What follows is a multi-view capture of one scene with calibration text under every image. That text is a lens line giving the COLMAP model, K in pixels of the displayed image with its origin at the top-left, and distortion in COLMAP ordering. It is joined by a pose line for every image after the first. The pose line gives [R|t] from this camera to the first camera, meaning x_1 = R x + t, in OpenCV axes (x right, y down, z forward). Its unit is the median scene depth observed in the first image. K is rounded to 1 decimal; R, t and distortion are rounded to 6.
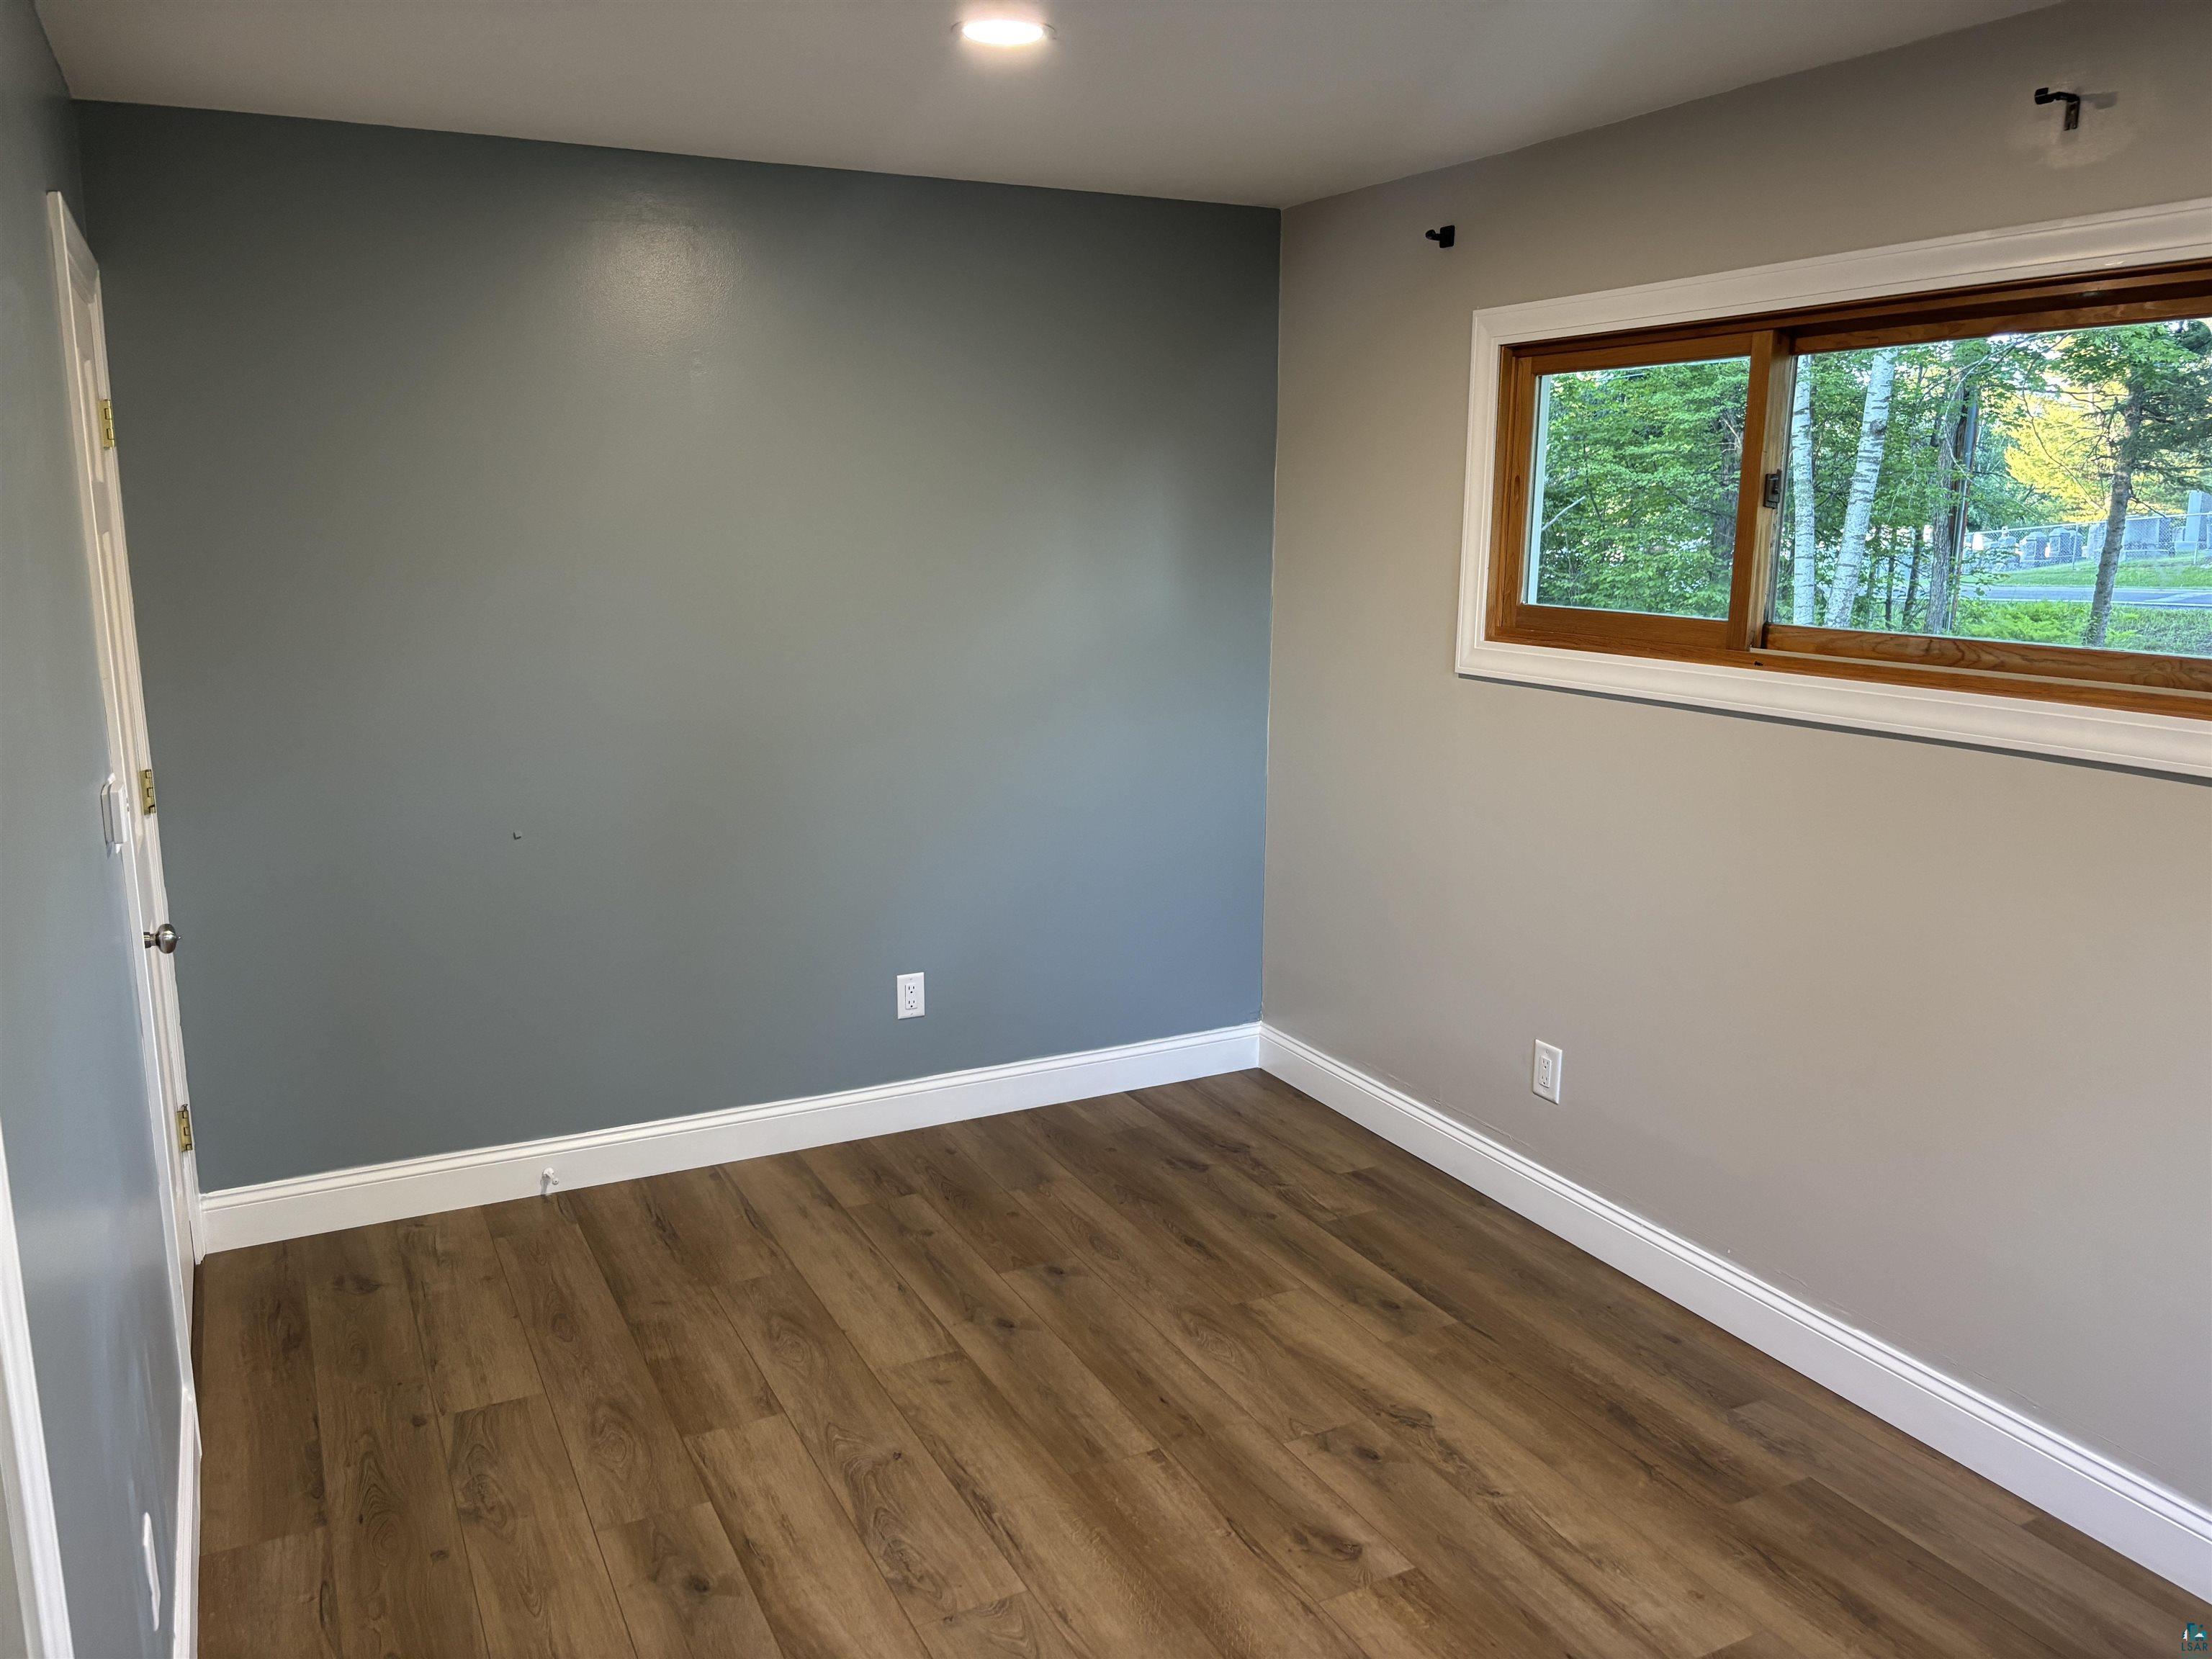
lens RADIAL K [[1667.9, 0, 1104.5], [0, 1667.9, 834.4], [0, 0, 1]] dist [0.059076, -0.067161]
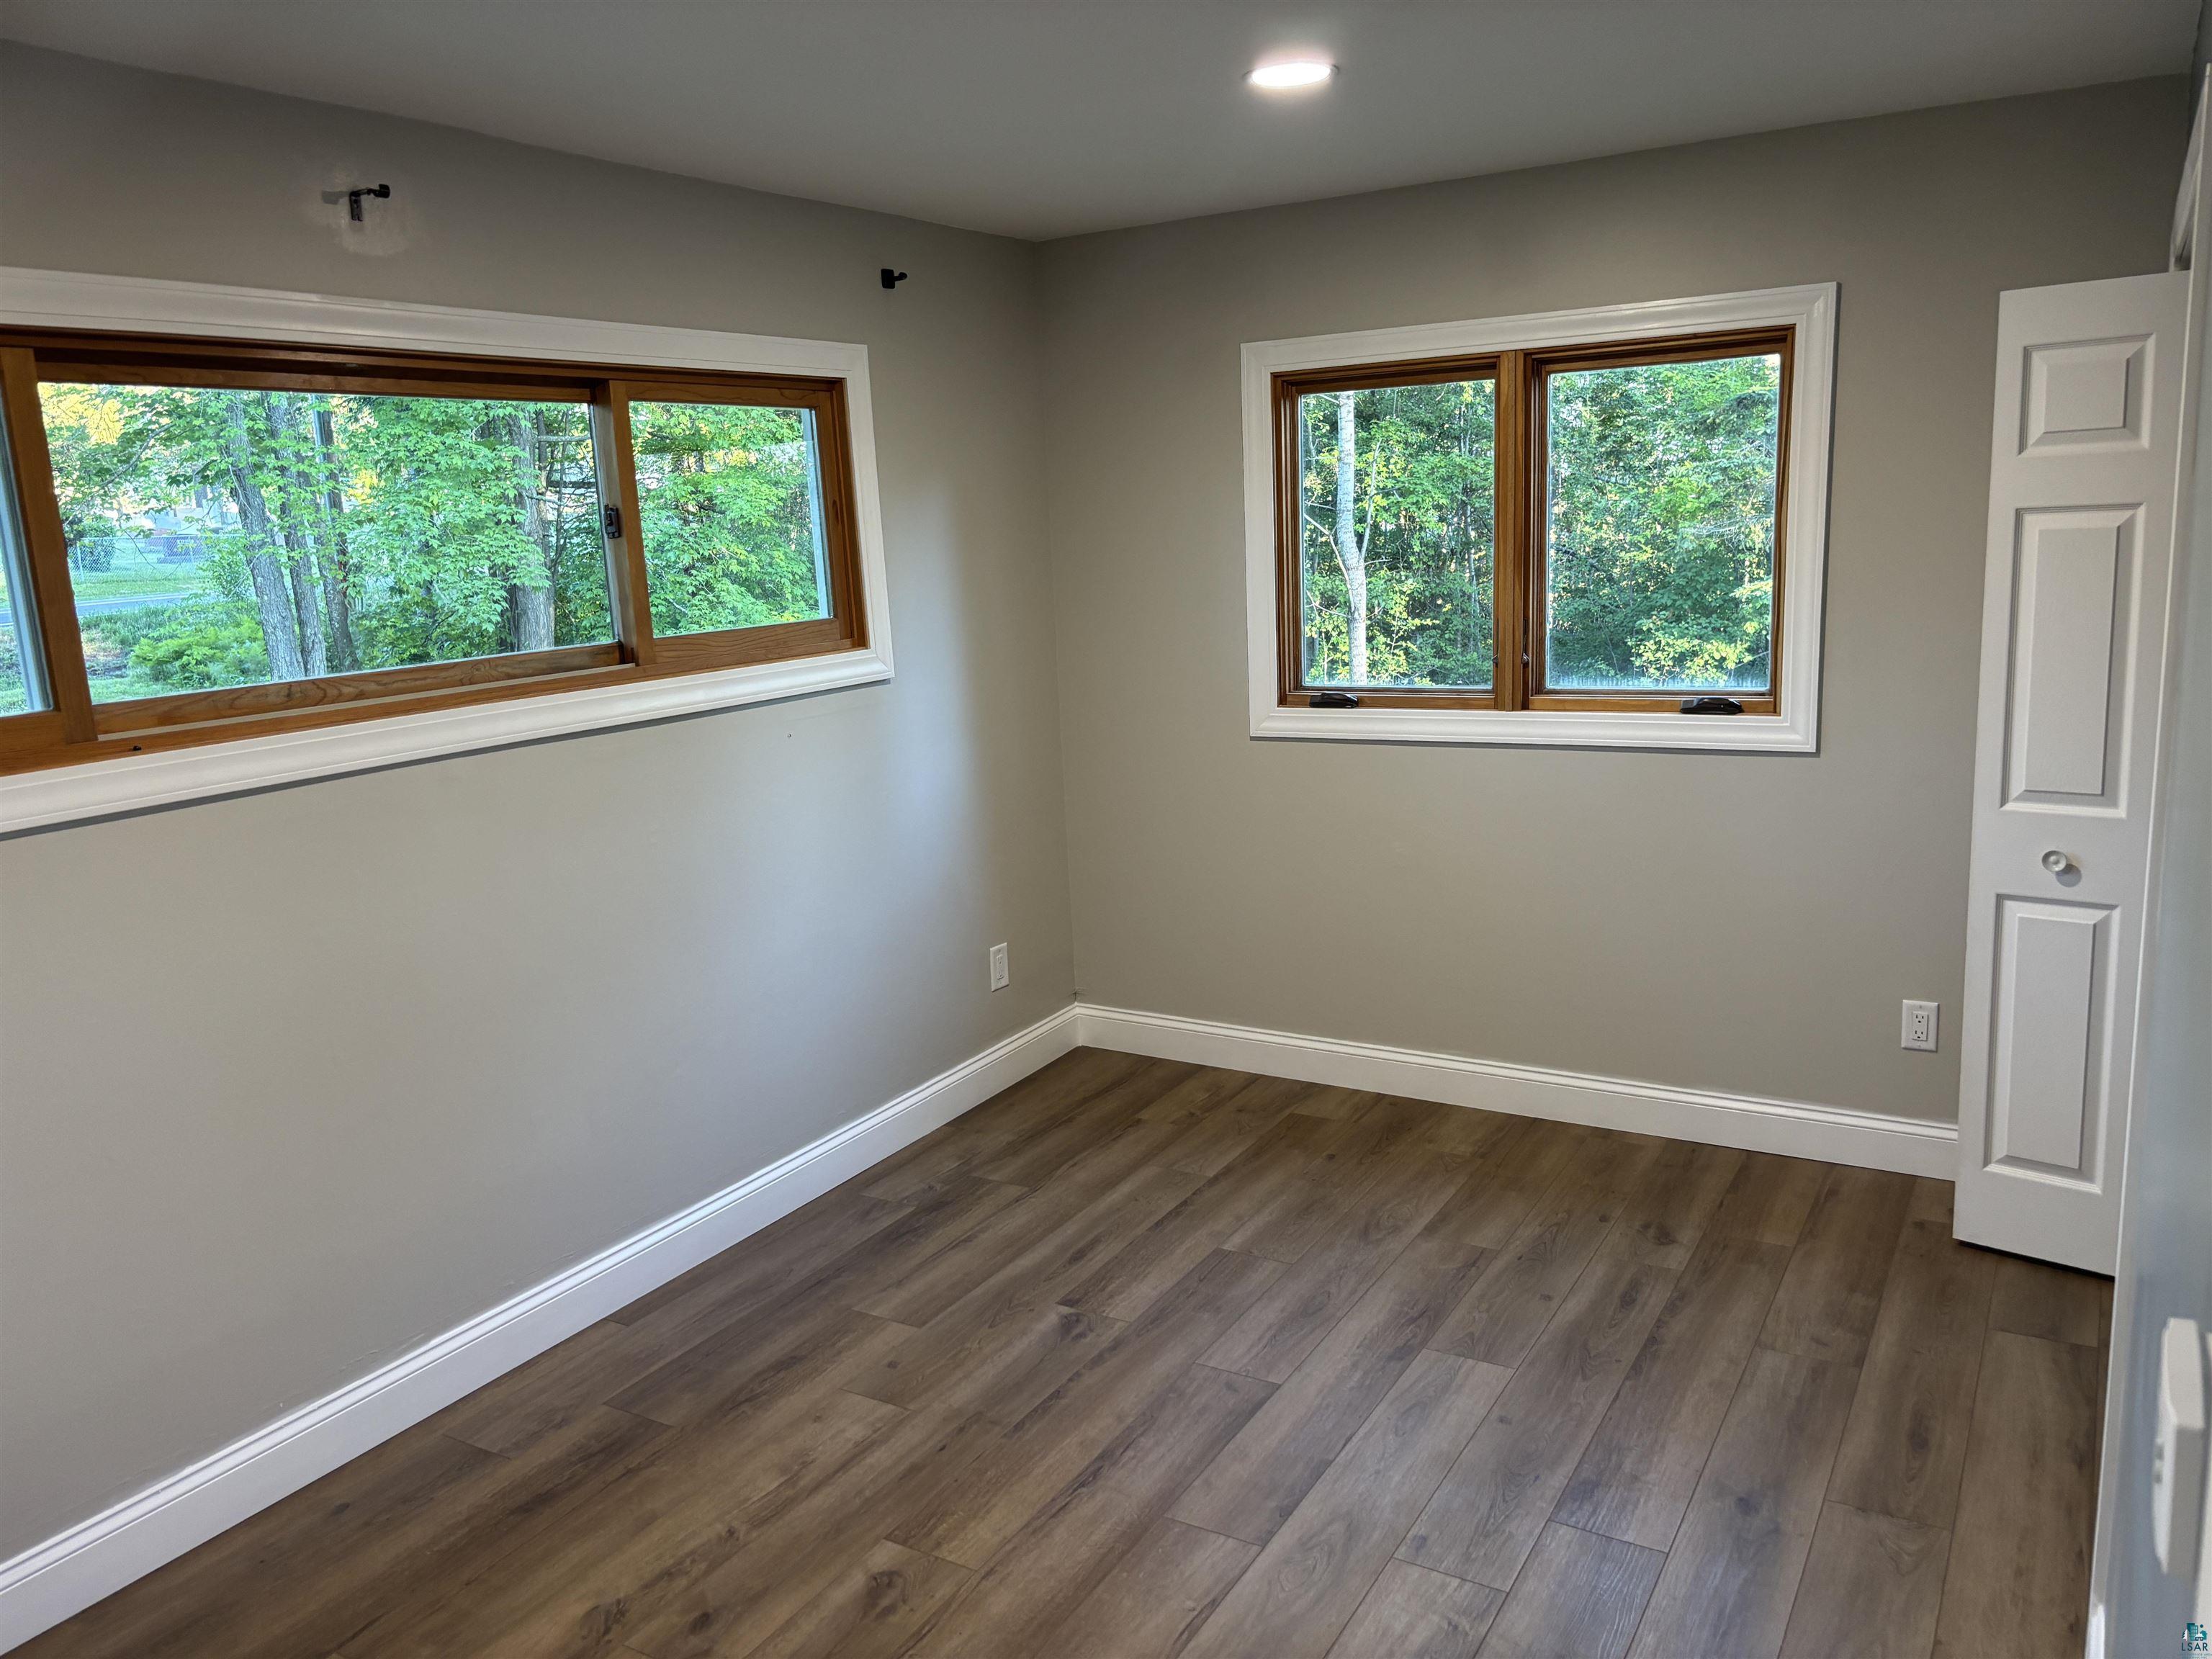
lens RADIAL K [[1667.9, 0, 1104.1], [0, 1667.9, 829.3], [0, 0, 1]] dist [0.059076, -0.067161]
pose [[-0.532607, -0.139593, 0.834772, -0.663333], [0.208247, 0.934369, 0.289115, -0.238128], [-0.820343, 0.327823, -0.468582, 1.166191]]
